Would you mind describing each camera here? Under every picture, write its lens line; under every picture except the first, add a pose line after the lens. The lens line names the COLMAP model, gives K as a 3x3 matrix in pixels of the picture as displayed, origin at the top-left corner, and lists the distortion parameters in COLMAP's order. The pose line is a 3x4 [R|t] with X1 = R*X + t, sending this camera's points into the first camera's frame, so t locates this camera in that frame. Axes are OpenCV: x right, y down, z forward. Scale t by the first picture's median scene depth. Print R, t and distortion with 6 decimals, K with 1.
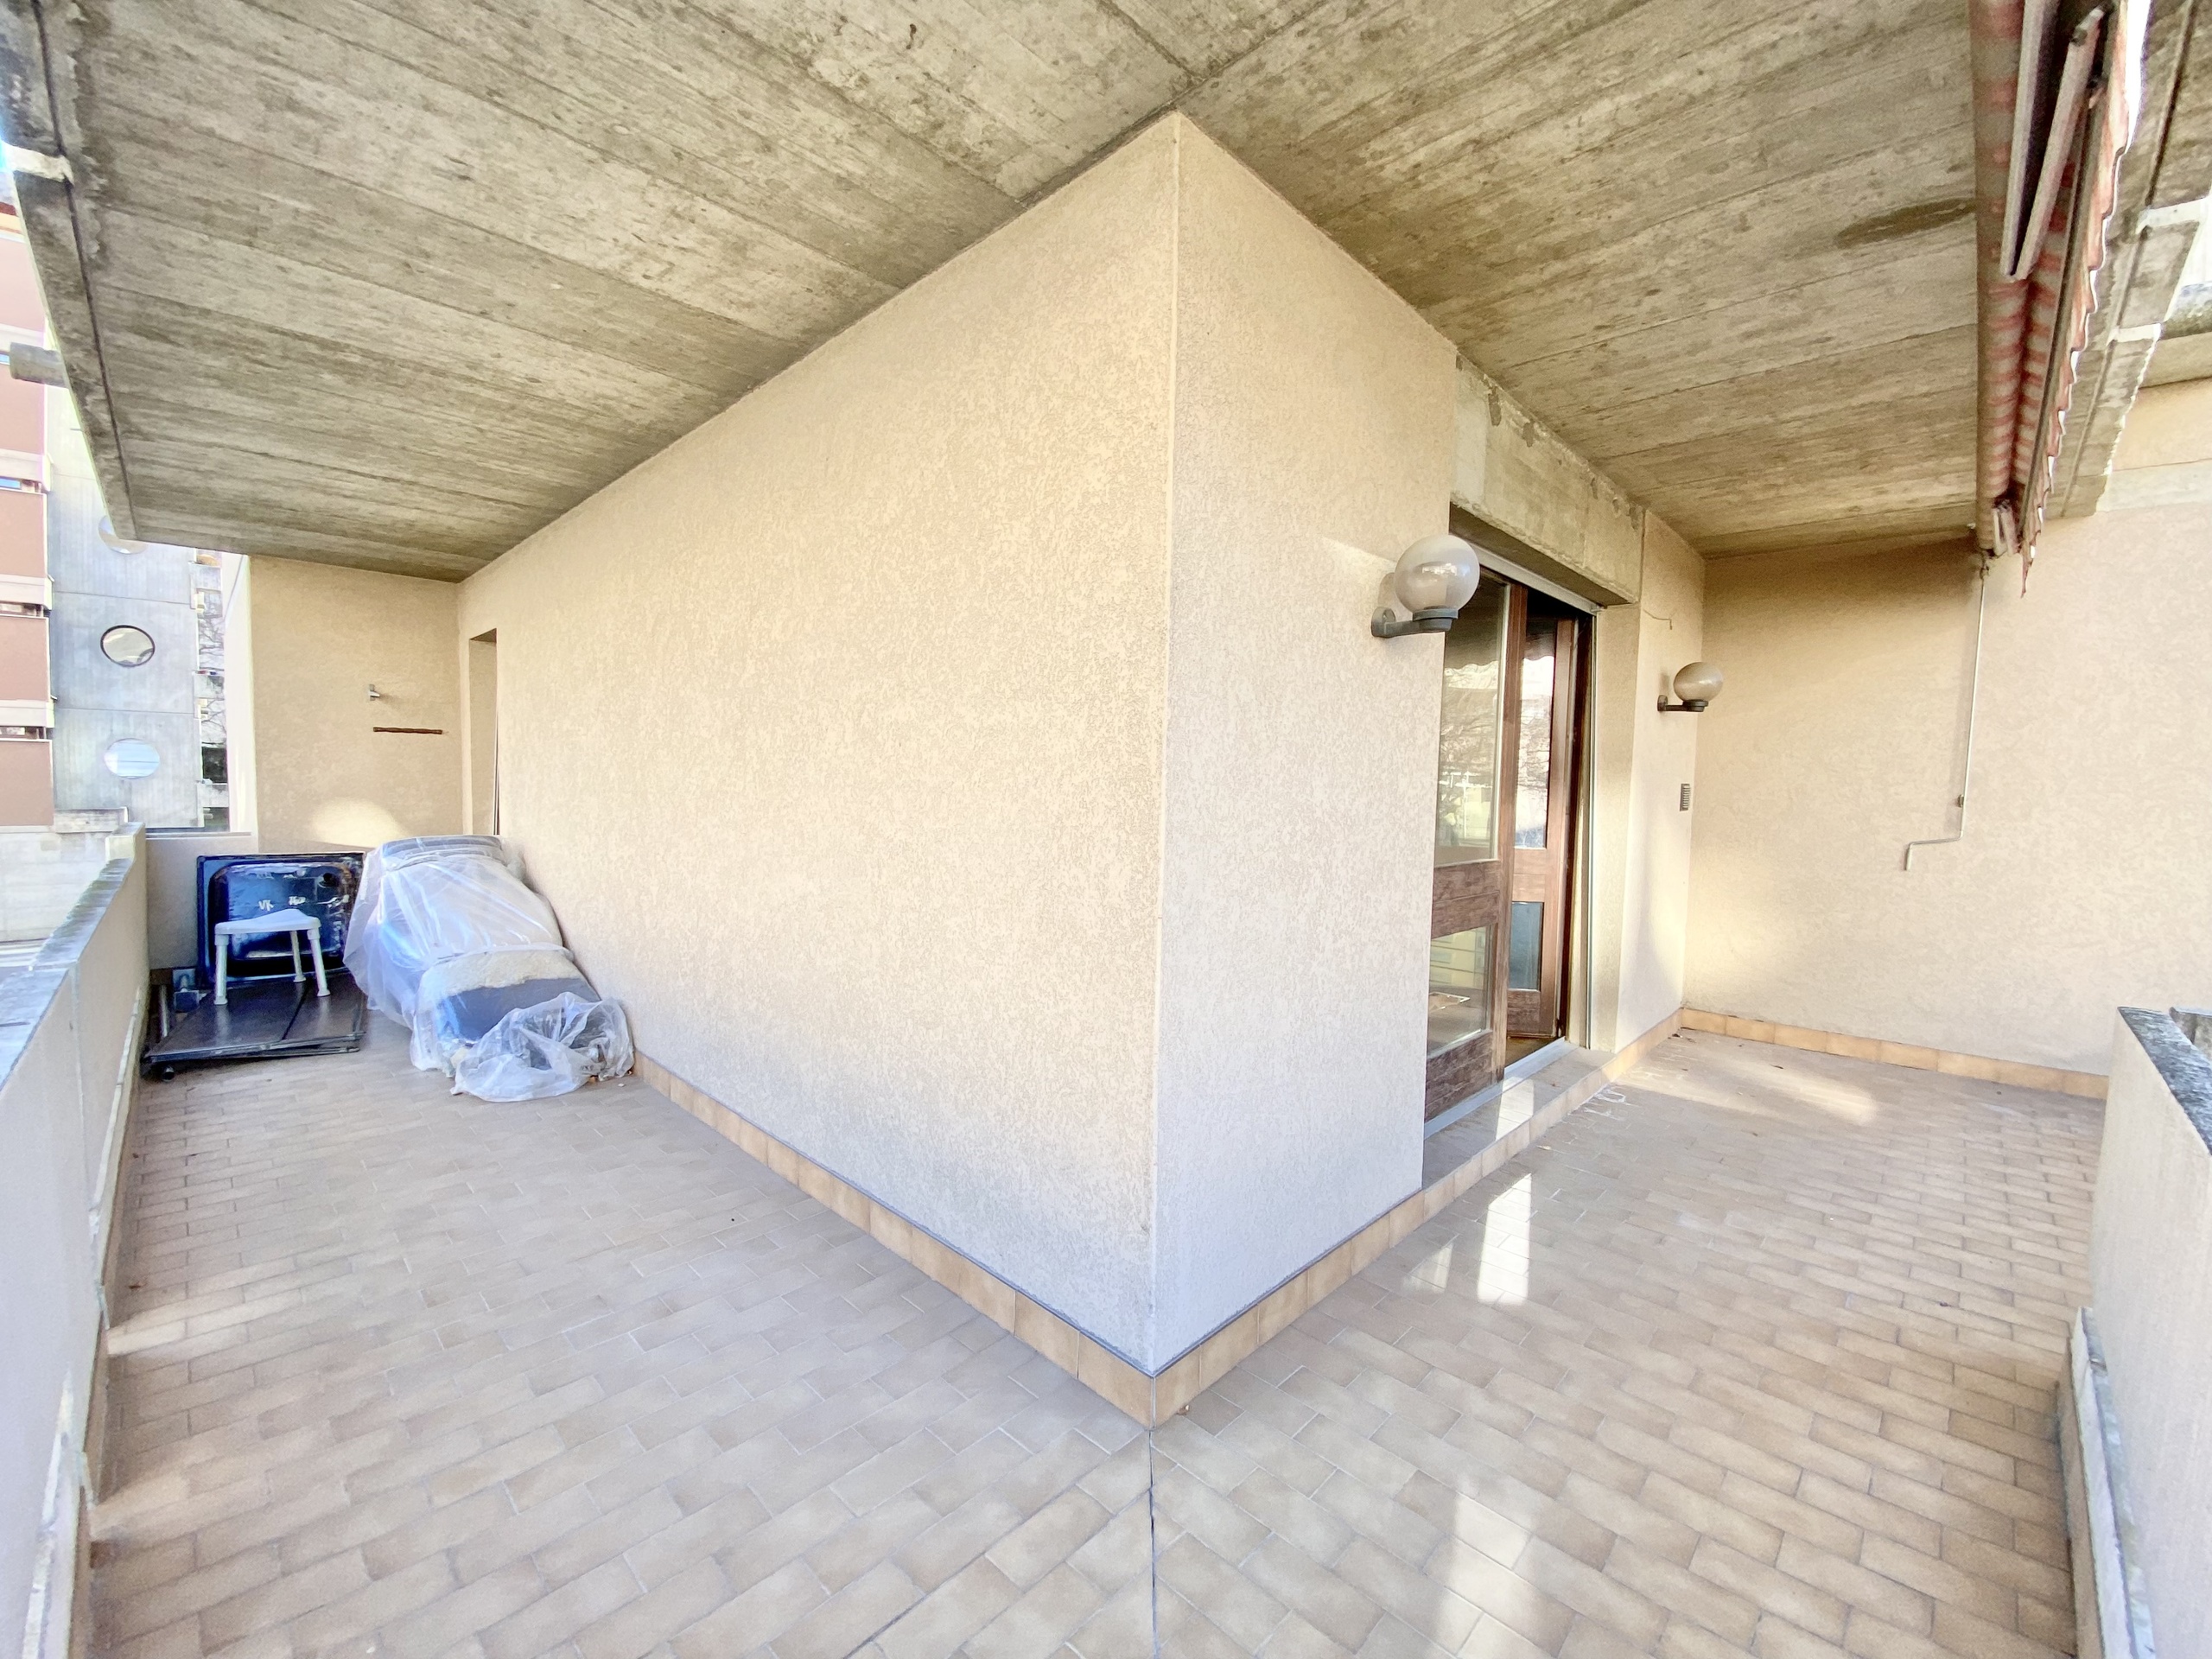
lens RADIAL K [[896.1, 0, 1107.2], [0, 896.1, 838.4], [0, 0, 1]] dist [0.014371, -0.017687]
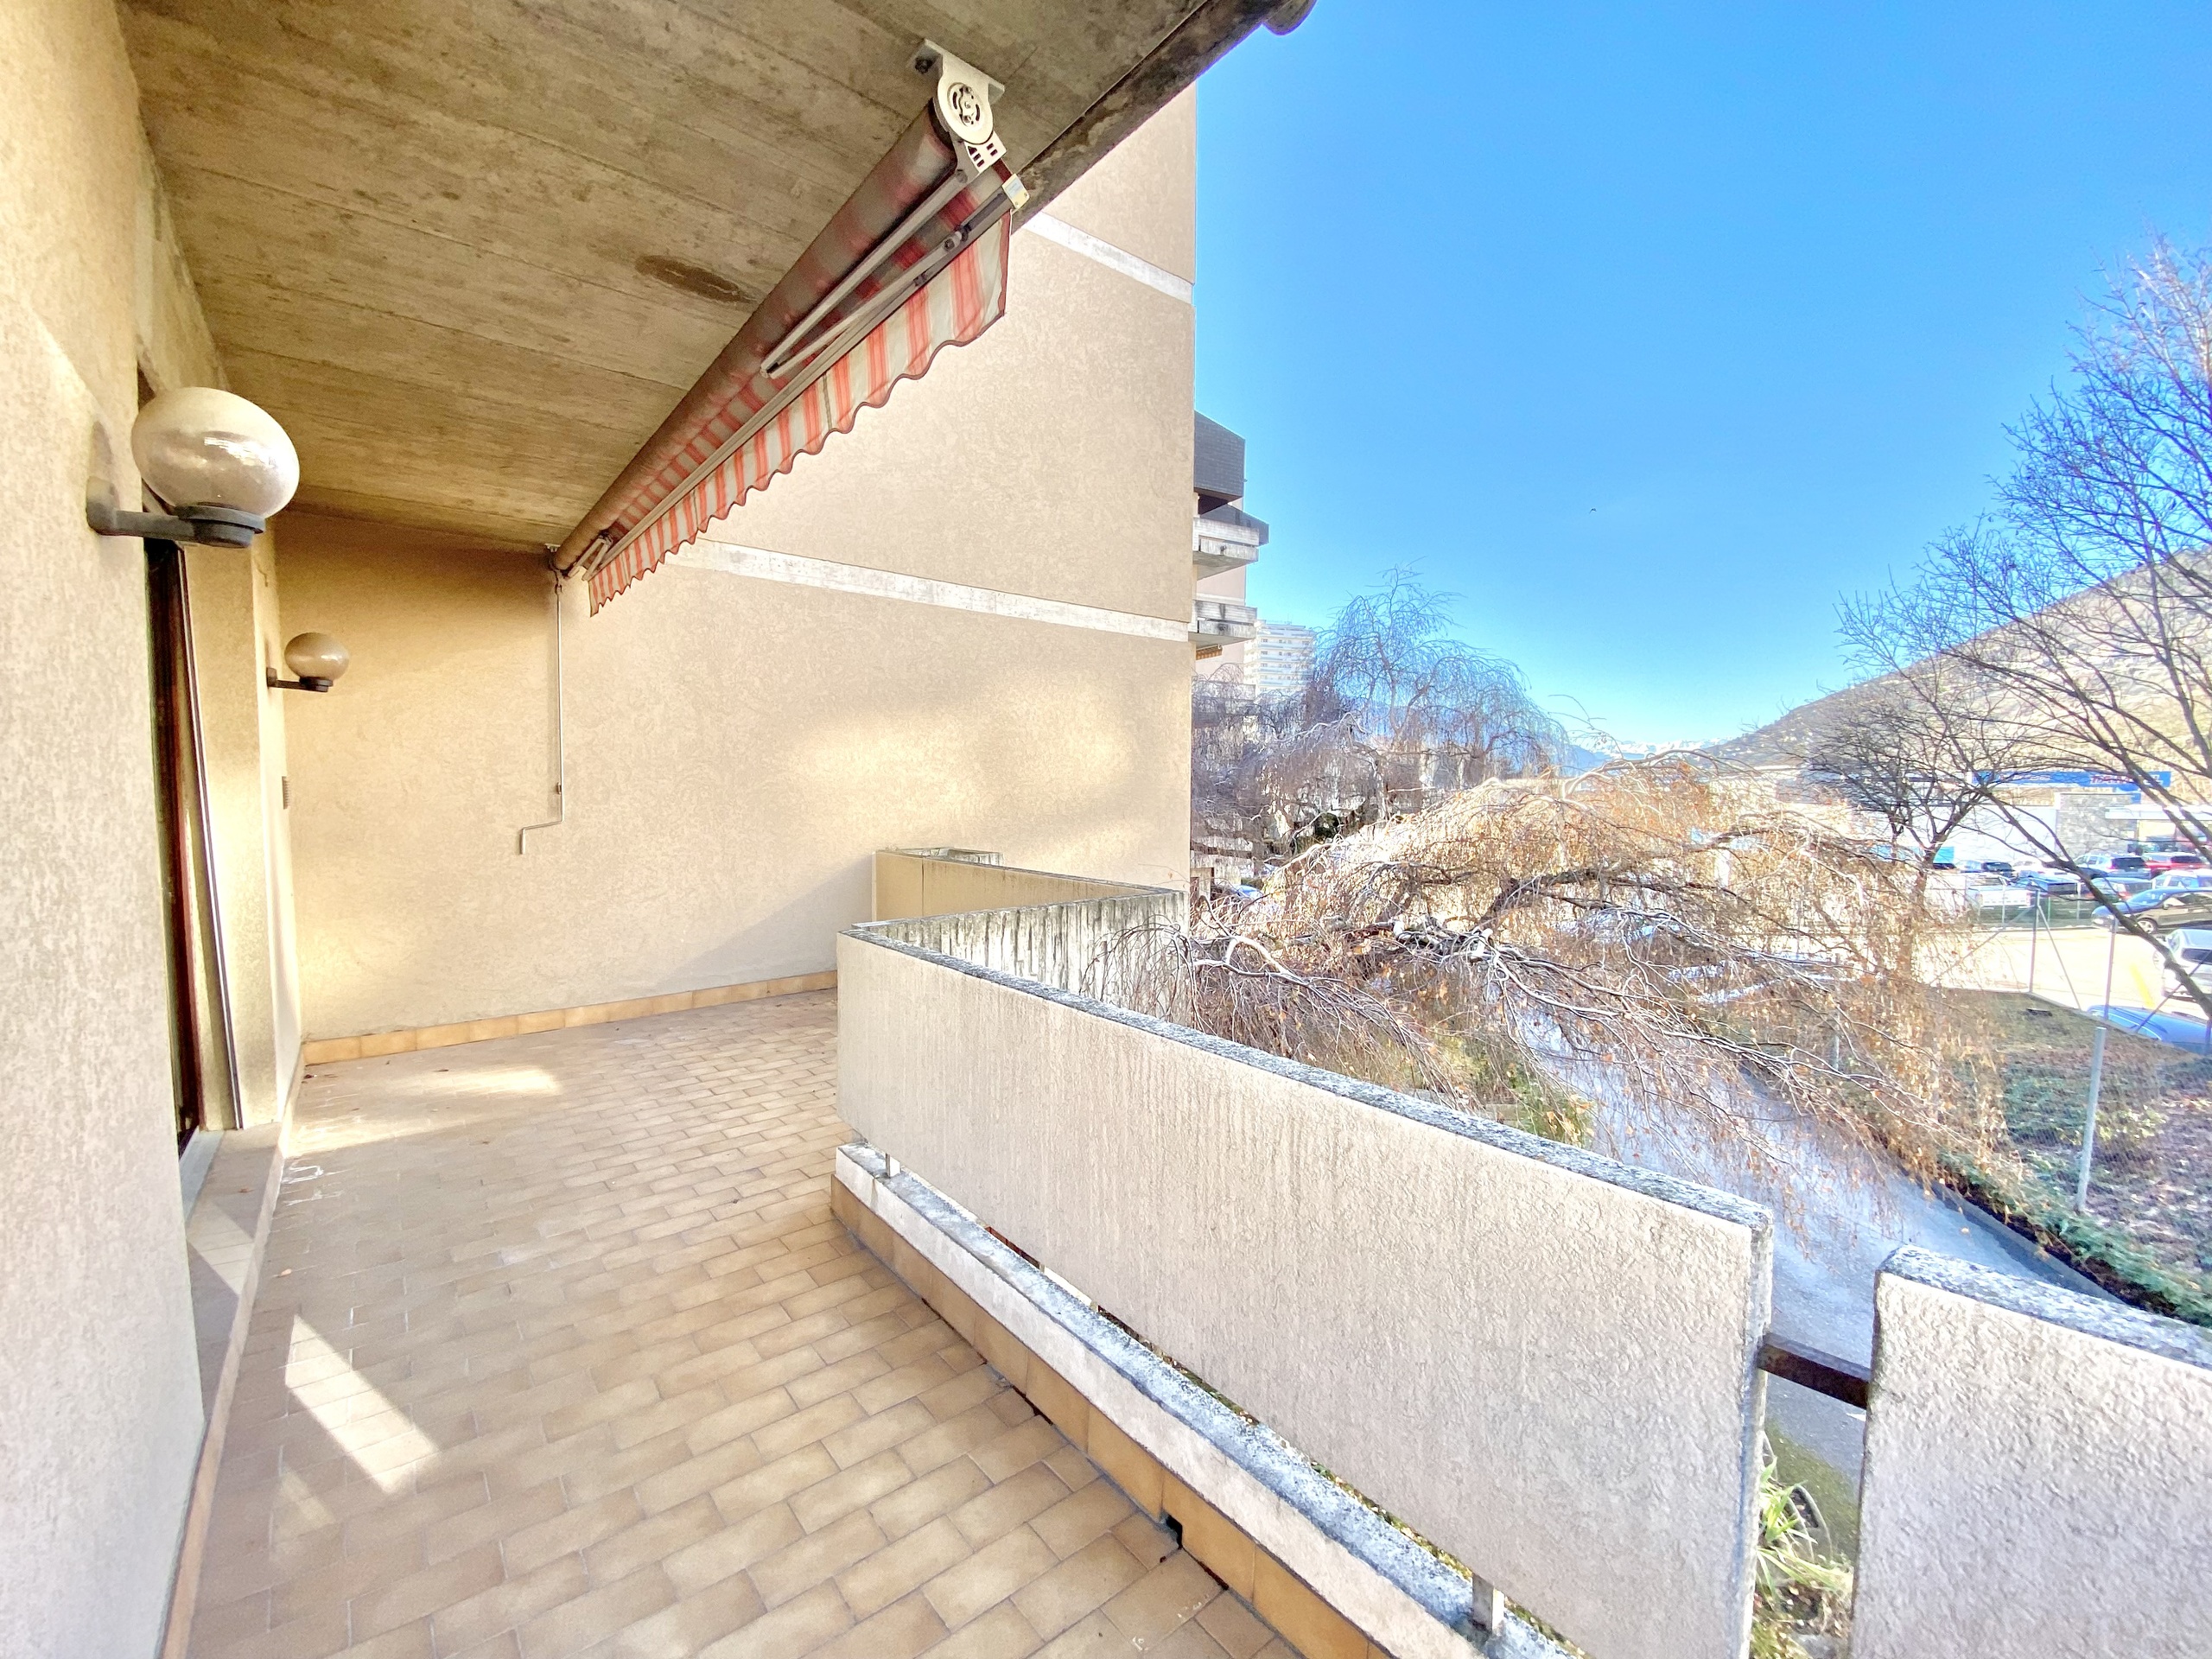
lens RADIAL K [[896.1, 0, 1107.2], [0, 896.1, 838.4], [0, 0, 1]] dist [0.014371, -0.017687]
pose [[0.118112, -0.080301, 0.989748, -0.165527], [0.064707, 0.995229, 0.073024, -0.027946], [-0.990890, 0.055419, 0.122744, 0.278334]]
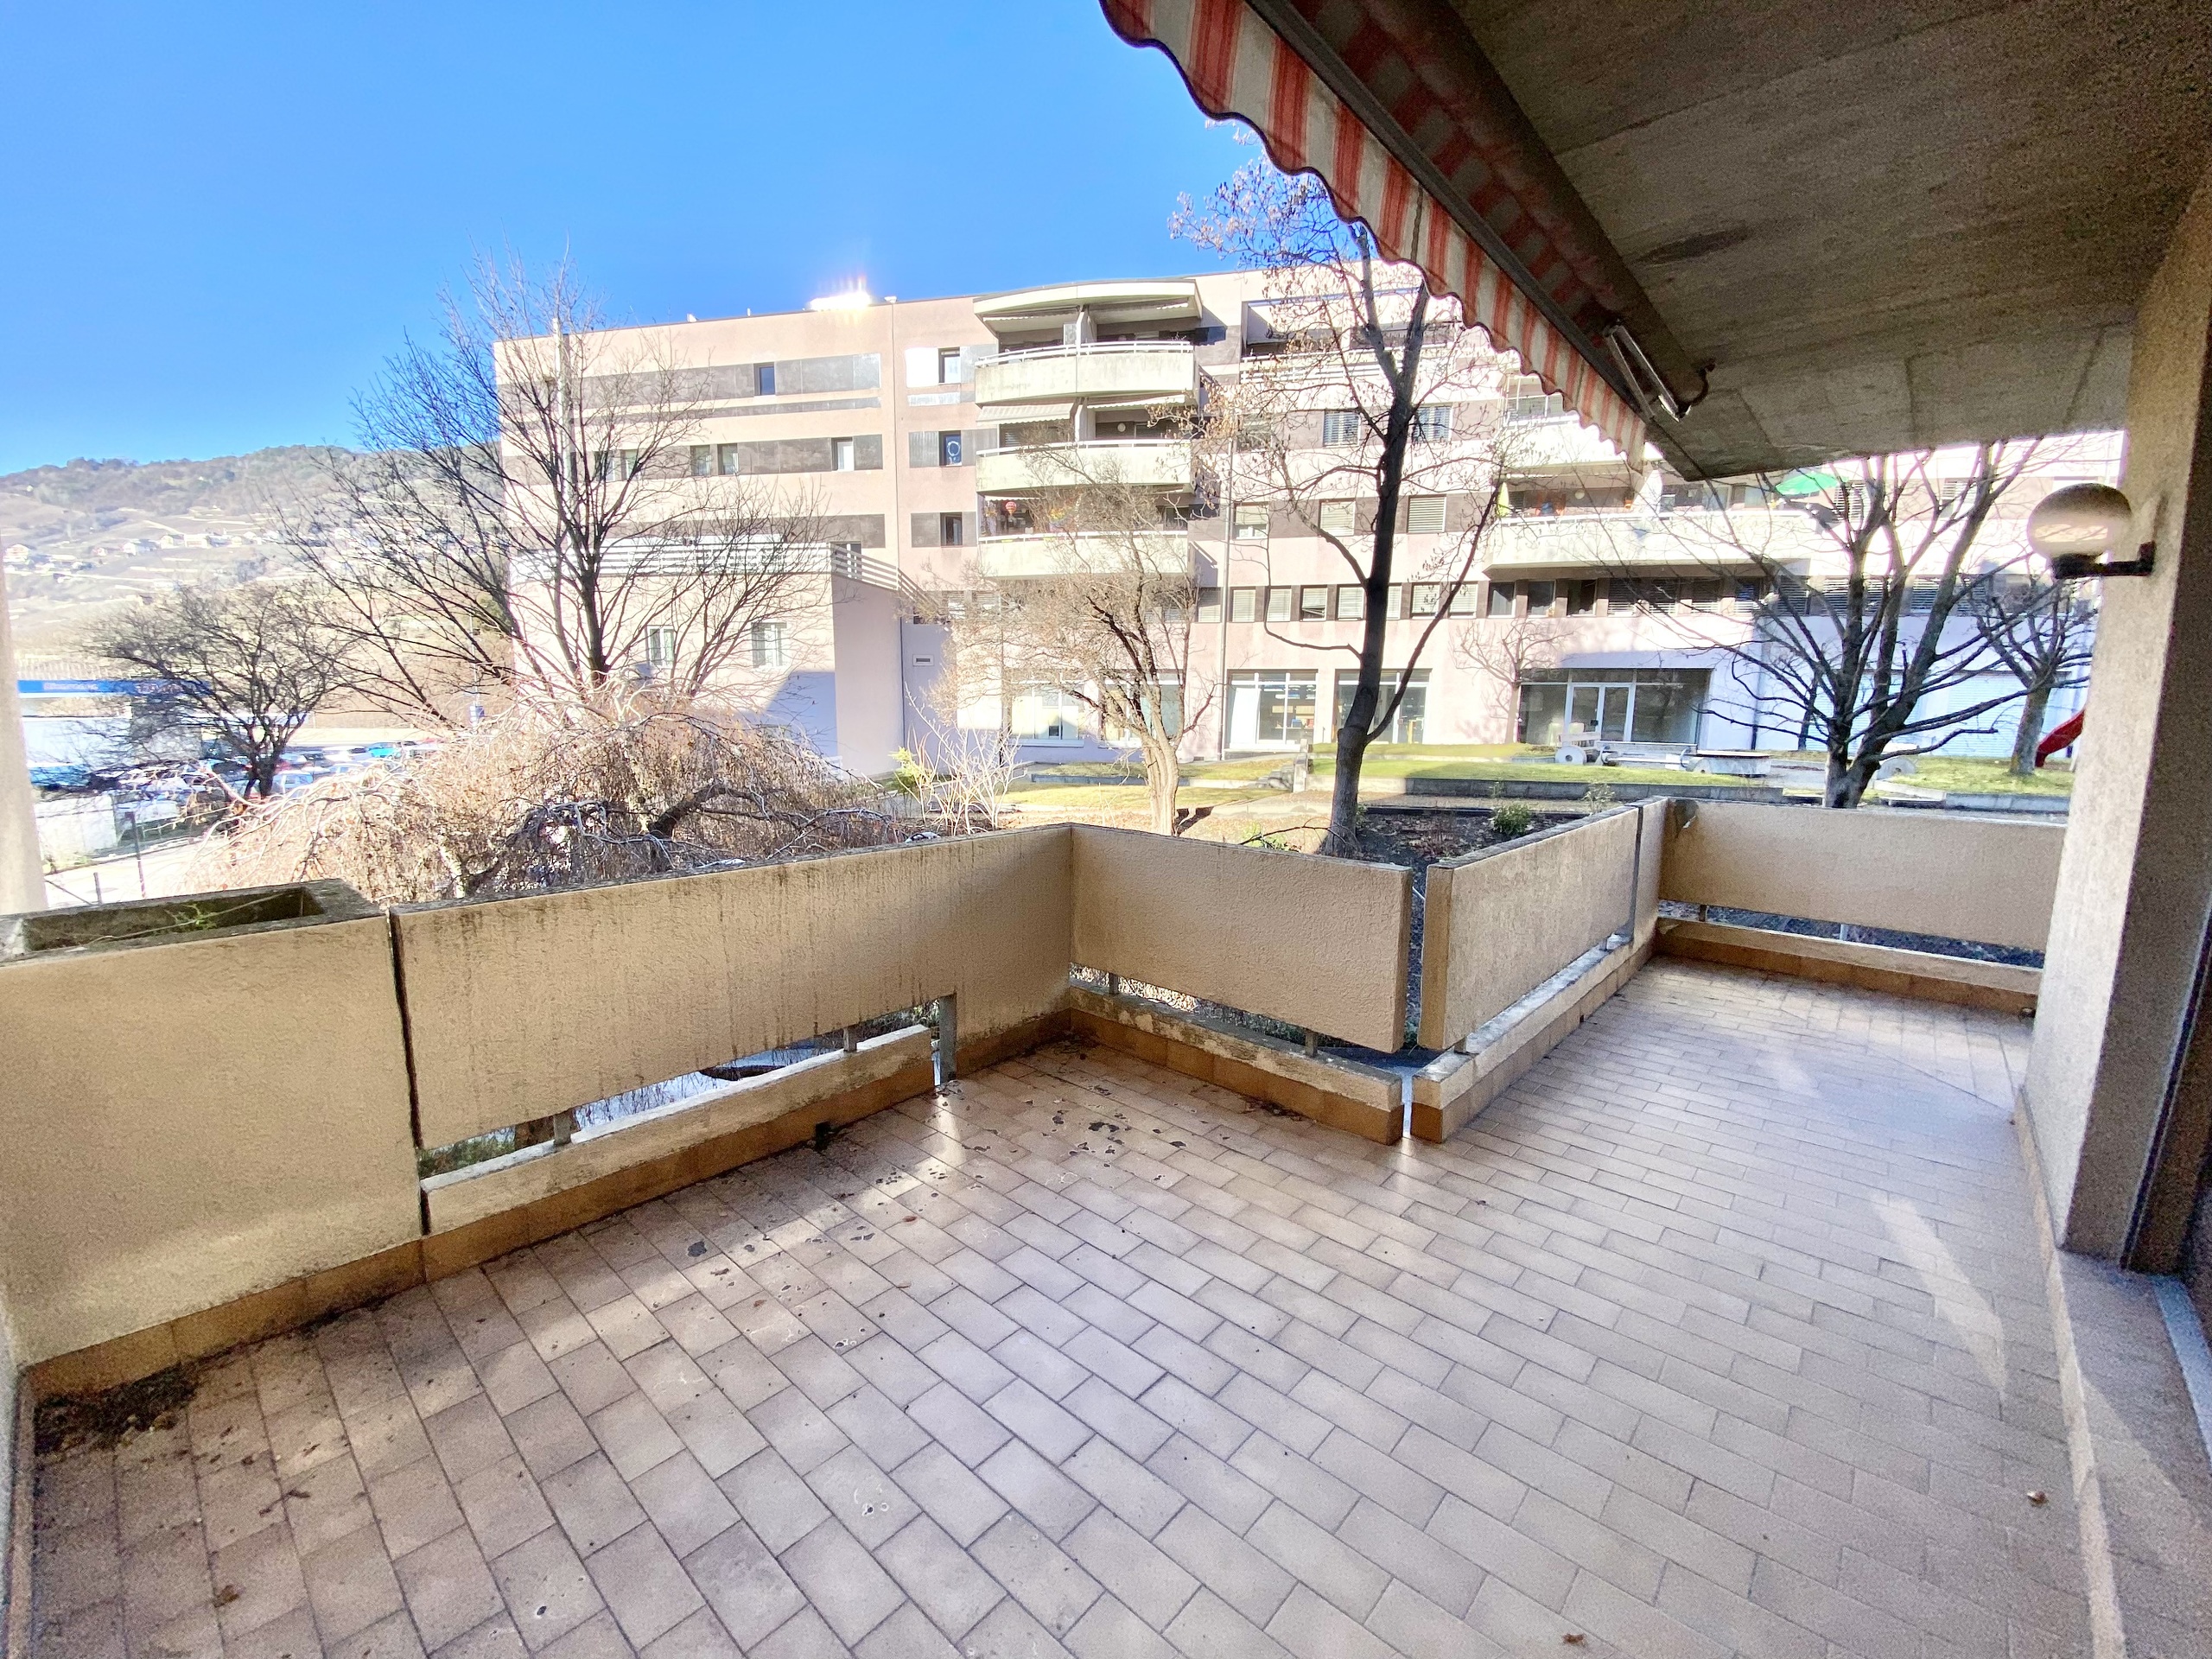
lens RADIAL K [[896.1, 0, 1107.2], [0, 896.1, 838.4], [0, 0, 1]] dist [0.014371, -0.017687]
pose [[-0.999337, -0.018493, -0.031374, 1.279184], [-0.024699, 0.977239, 0.210699, -0.103411], [0.026763, 0.211334, -0.977047, 1.738599]]
